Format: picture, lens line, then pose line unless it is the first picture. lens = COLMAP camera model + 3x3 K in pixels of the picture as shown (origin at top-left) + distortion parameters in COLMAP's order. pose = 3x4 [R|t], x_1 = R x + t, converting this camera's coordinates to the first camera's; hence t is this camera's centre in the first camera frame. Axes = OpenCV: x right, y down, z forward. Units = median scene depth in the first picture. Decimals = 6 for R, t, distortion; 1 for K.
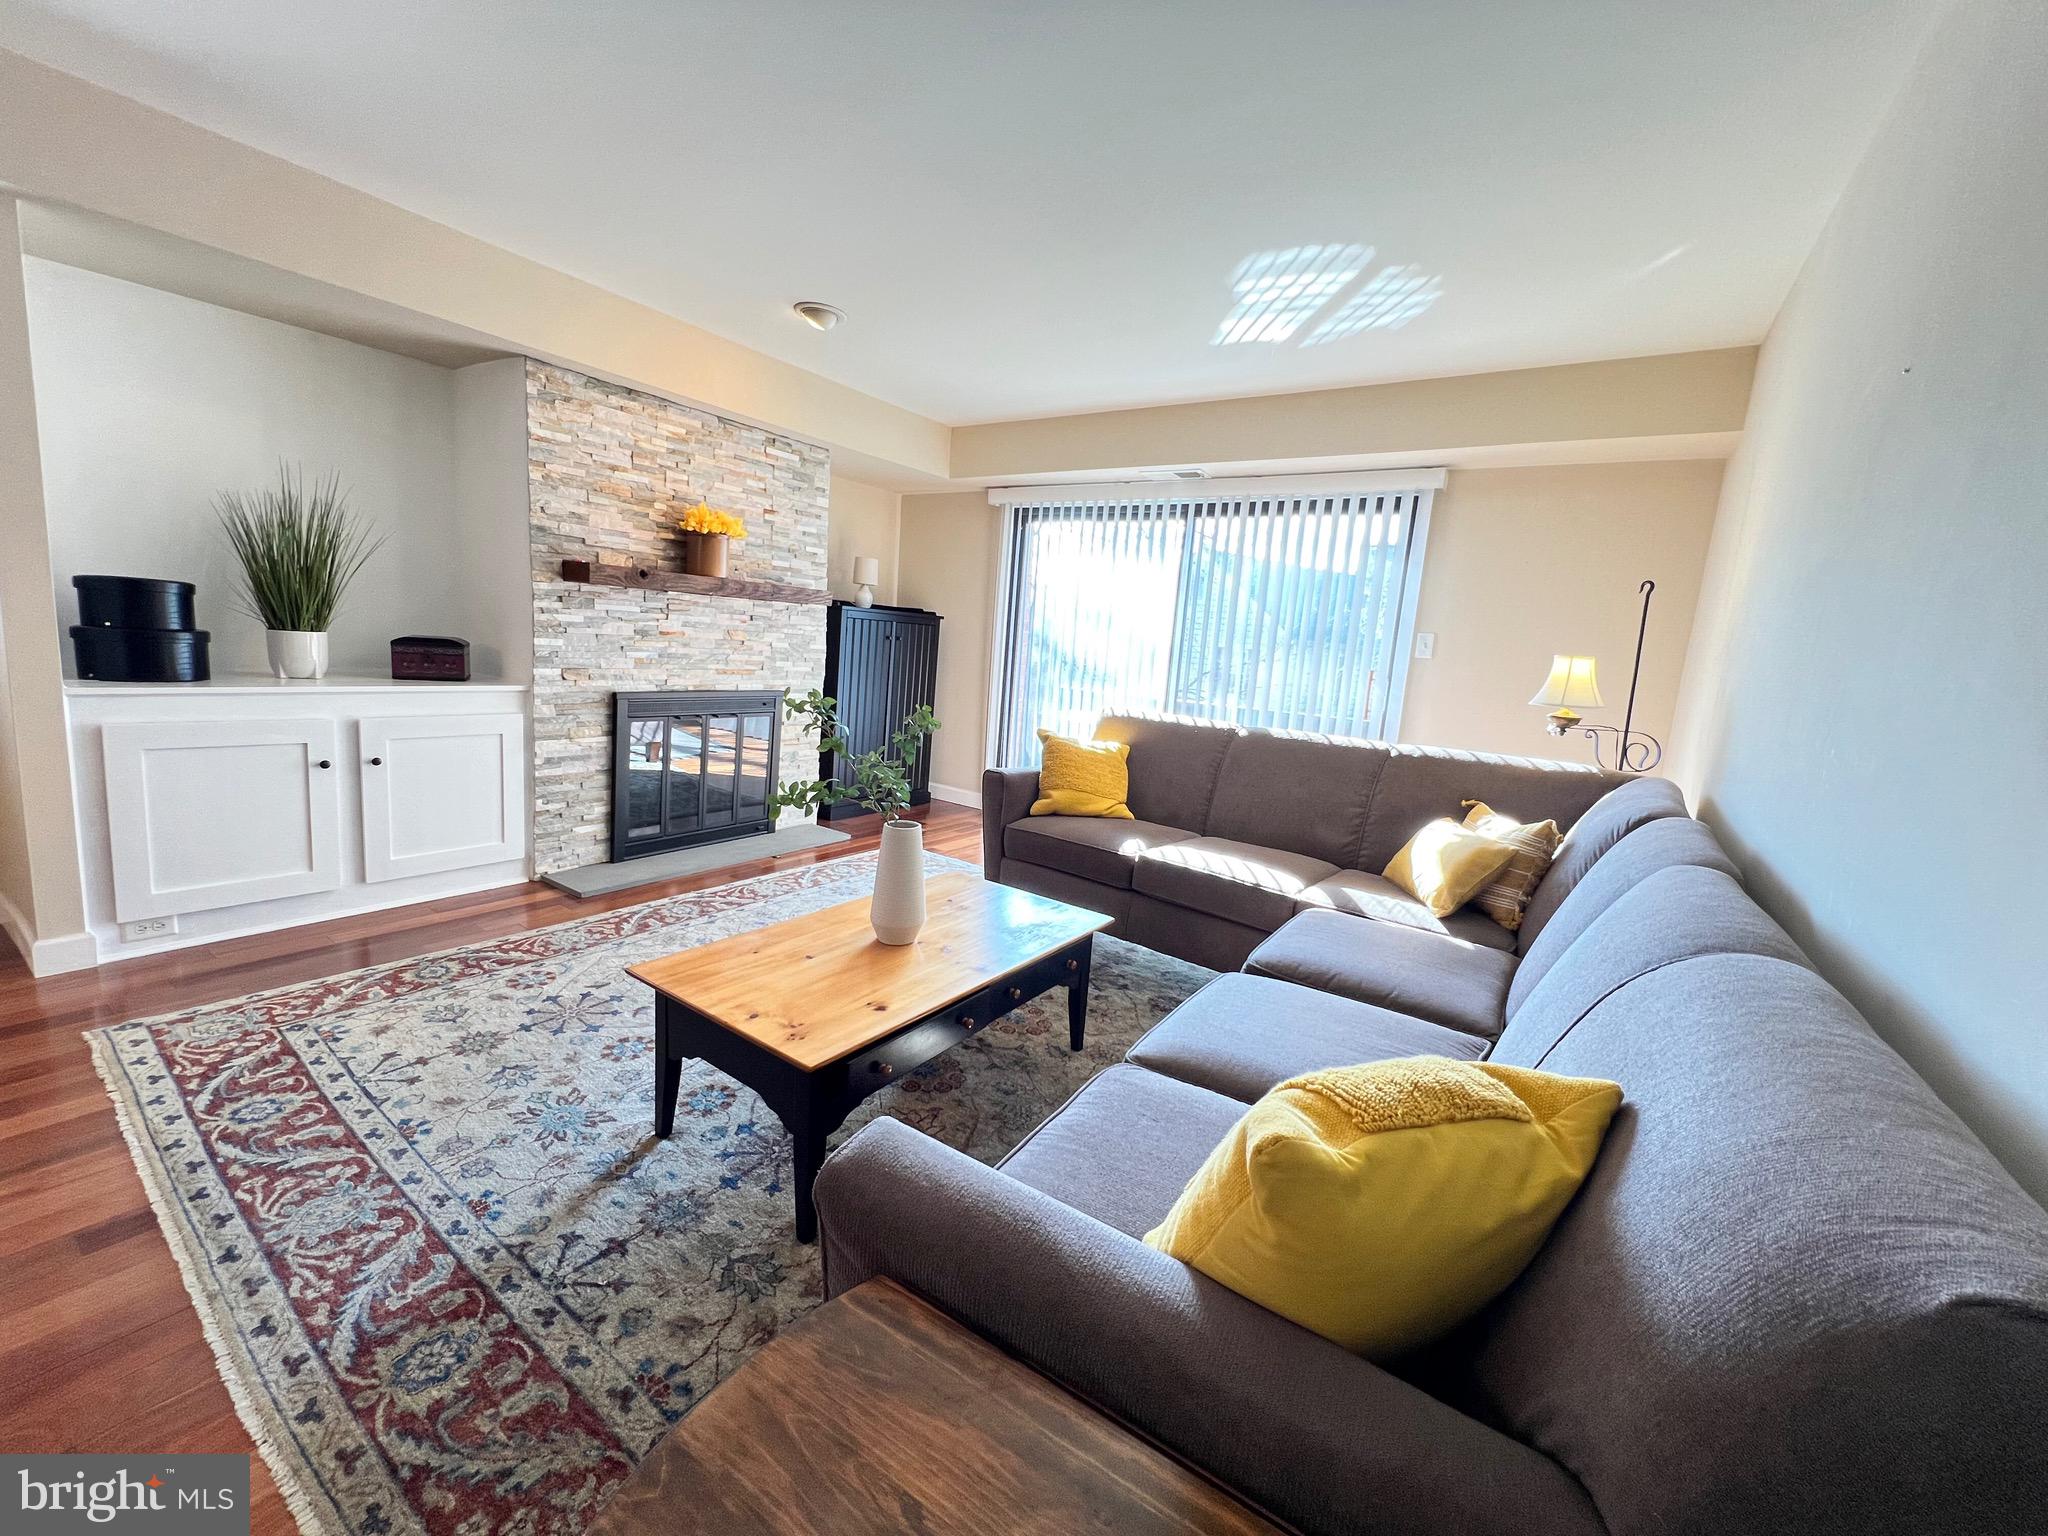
lens RADIAL K [[819.4, 0, 1019.3], [0, 819.4, 756.6], [0, 0, 1]] dist [-0.001372, -0.000265]
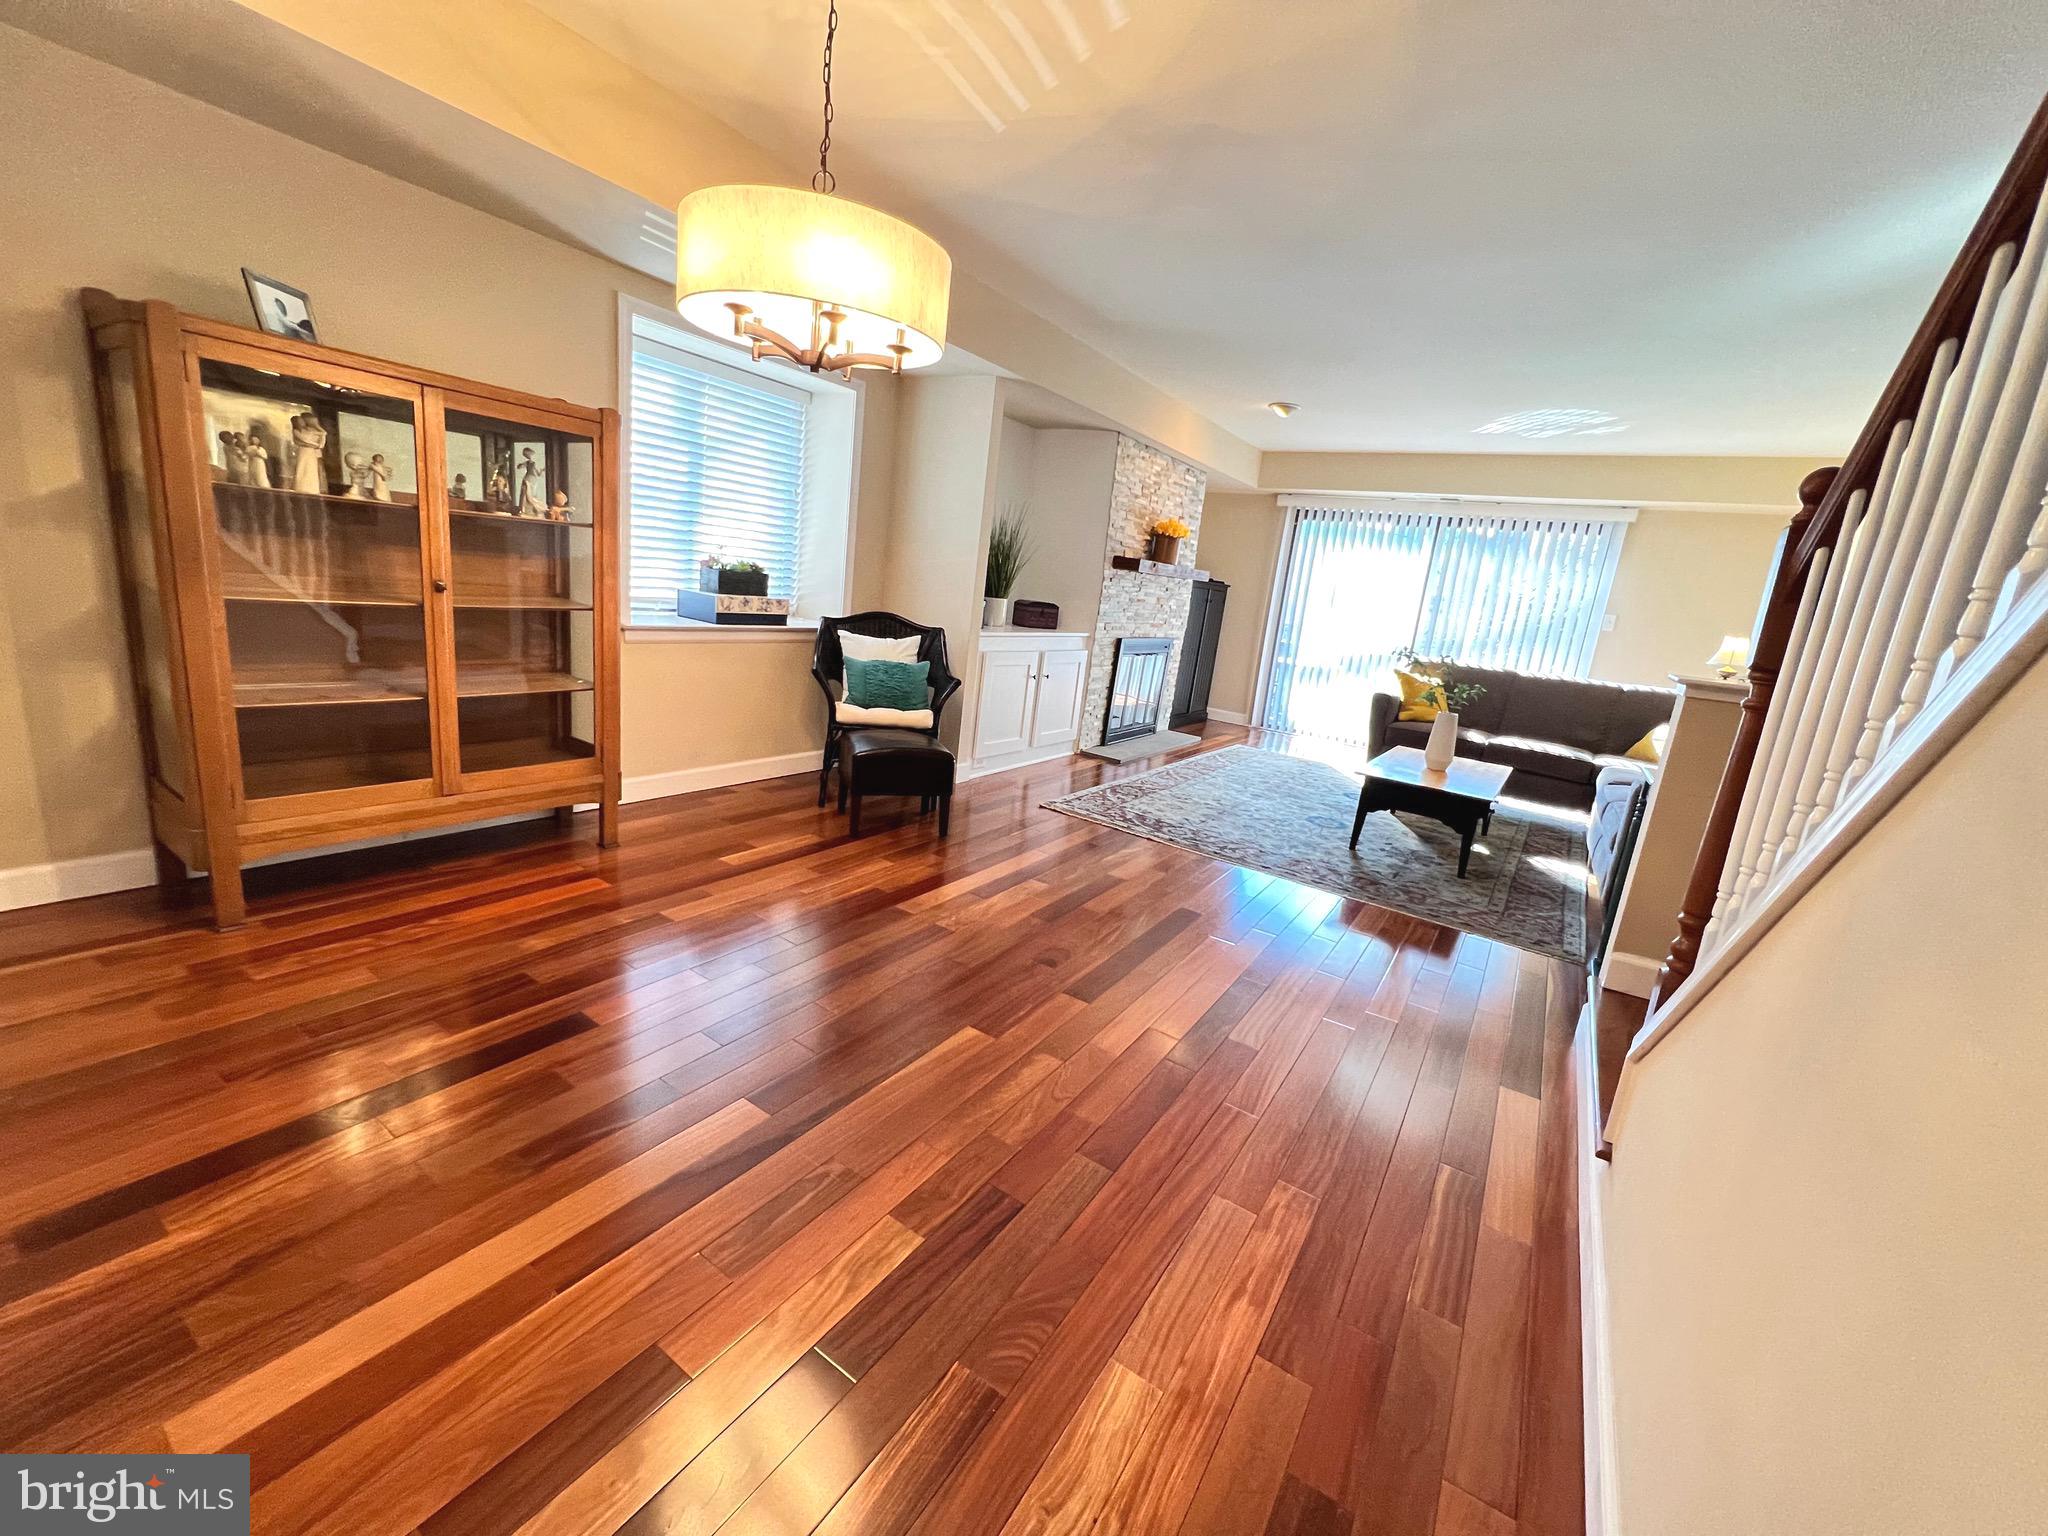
lens RADIAL K [[819.4, 0, 1019.9], [0, 819.4, 763.0], [0, 0, 1]] dist [-0.001372, -0.000265]
pose [[0.999344, 0.027193, 0.023905, -1.031333], [-0.029054, 0.996265, 0.081319, 0.056911], [-0.021604, -0.081960, 0.996401, -0.862186]]
